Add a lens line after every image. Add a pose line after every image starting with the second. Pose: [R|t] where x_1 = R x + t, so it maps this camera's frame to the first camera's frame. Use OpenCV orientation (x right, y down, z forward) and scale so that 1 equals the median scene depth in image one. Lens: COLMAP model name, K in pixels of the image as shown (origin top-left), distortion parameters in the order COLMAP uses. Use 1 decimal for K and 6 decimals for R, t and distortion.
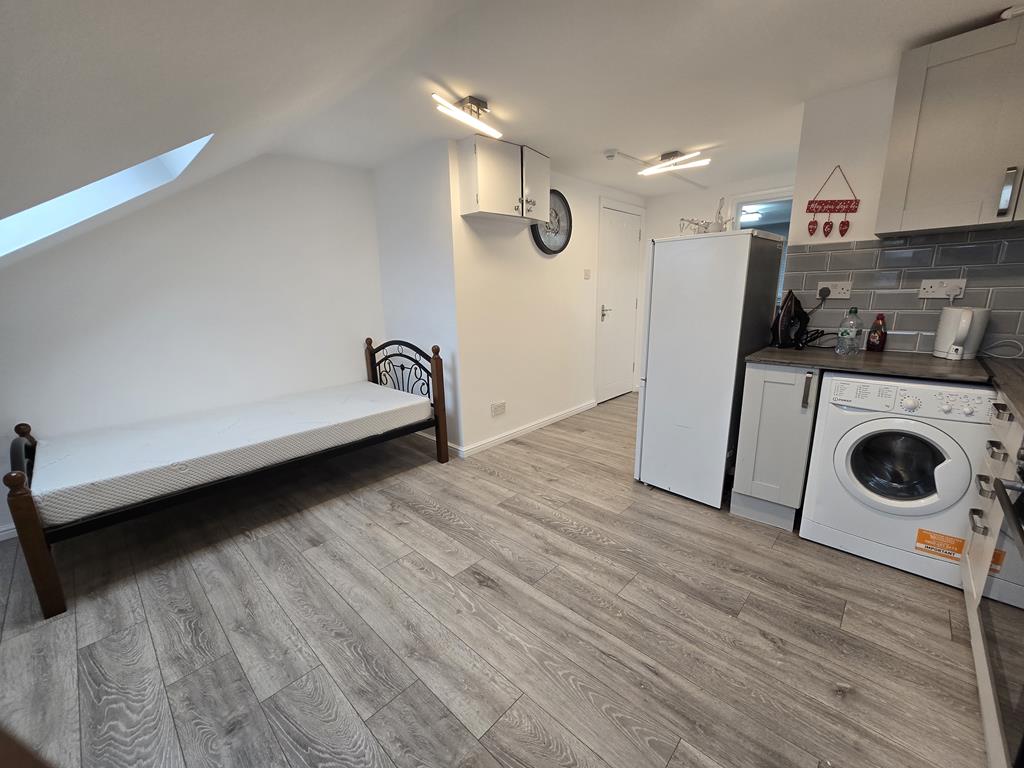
lens RADIAL K [[415.2, 0, 506.1], [0, 415.2, 387.8], [0, 0, 1]] dist [-0.001551, -0.000290]
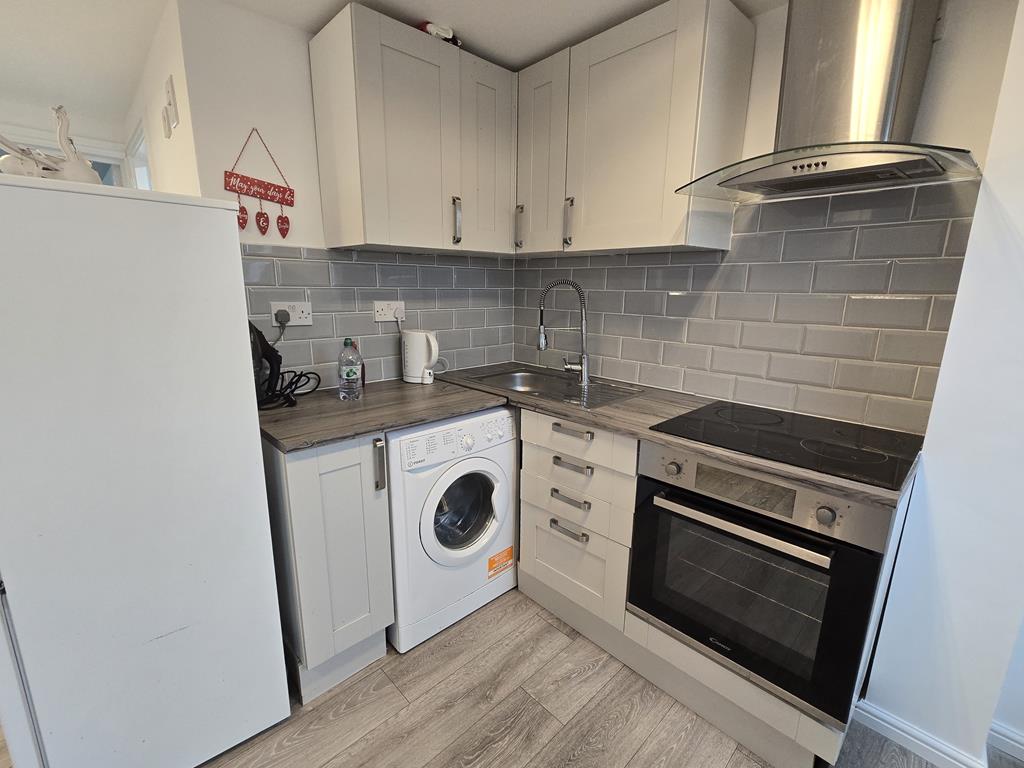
lens RADIAL K [[452.5, 0, 509.1], [0, 452.5, 389.4], [0, 0, 1]] dist [-0.002254, -0.000483]
pose [[0.042900, -0.195251, 0.979815, 0.032618], [0.213725, 0.959808, 0.181907, -0.199422], [-0.975952, 0.201607, 0.082906, 0.695267]]
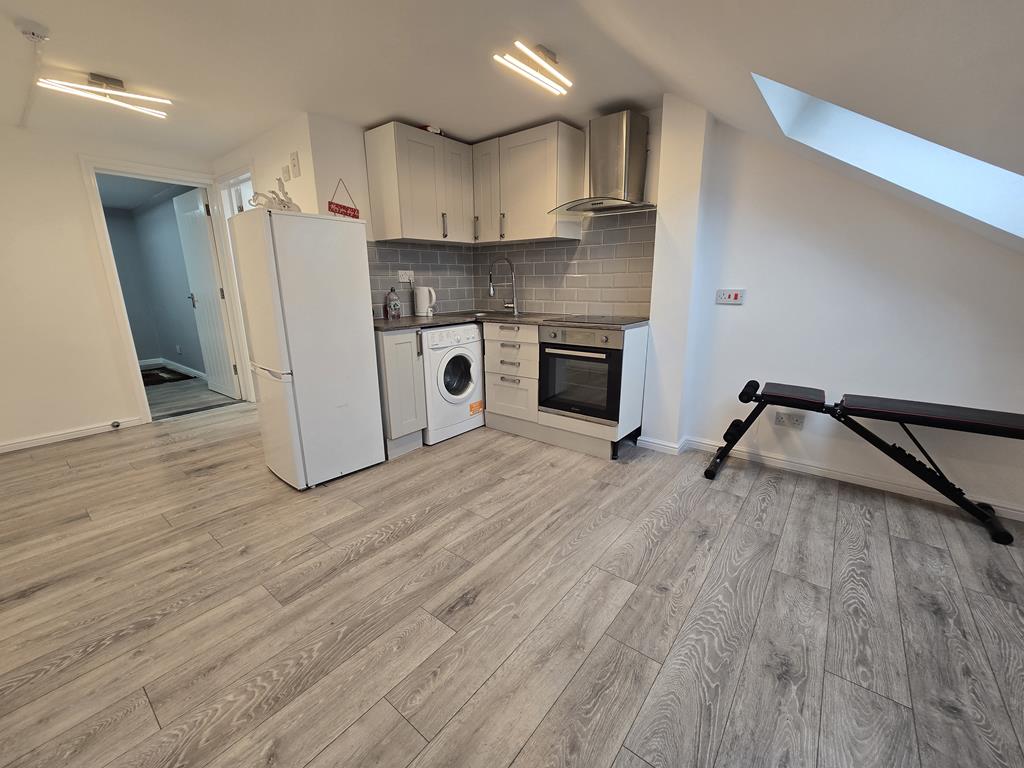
lens RADIAL K [[420.0, 0, 507.9], [0, 420.0, 388.4], [0, 0, 1]] dist [-0.000950, -0.000066]
pose [[-0.083661, -0.221121, 0.971651, -0.735130], [0.237069, 0.942658, 0.234935, -0.114282], [-0.967884, 0.250003, -0.026442, 0.767798]]
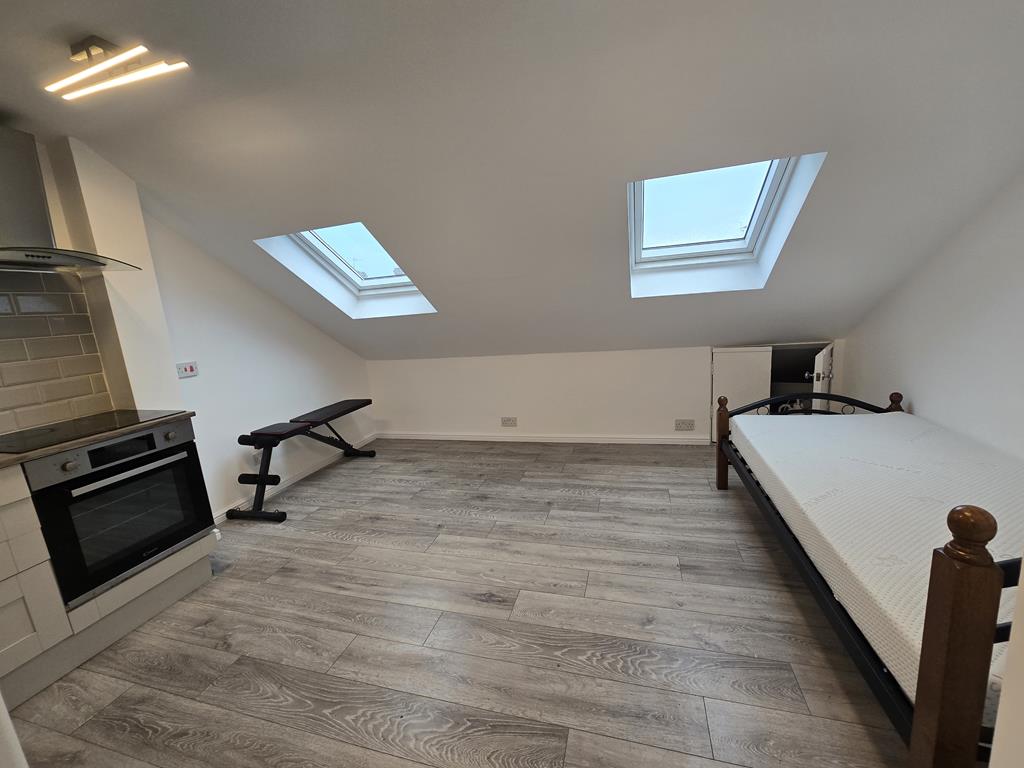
lens RADIAL K [[420.0, 0, 507.9], [0, 420.0, 388.4], [0, 0, 1]] dist [-0.000950, -0.000066]
pose [[-0.885967, 0.174925, -0.429492, 0.242063], [-0.008156, 0.920112, 0.391570, -0.383571], [0.463676, 0.350421, -0.813762, 1.555189]]
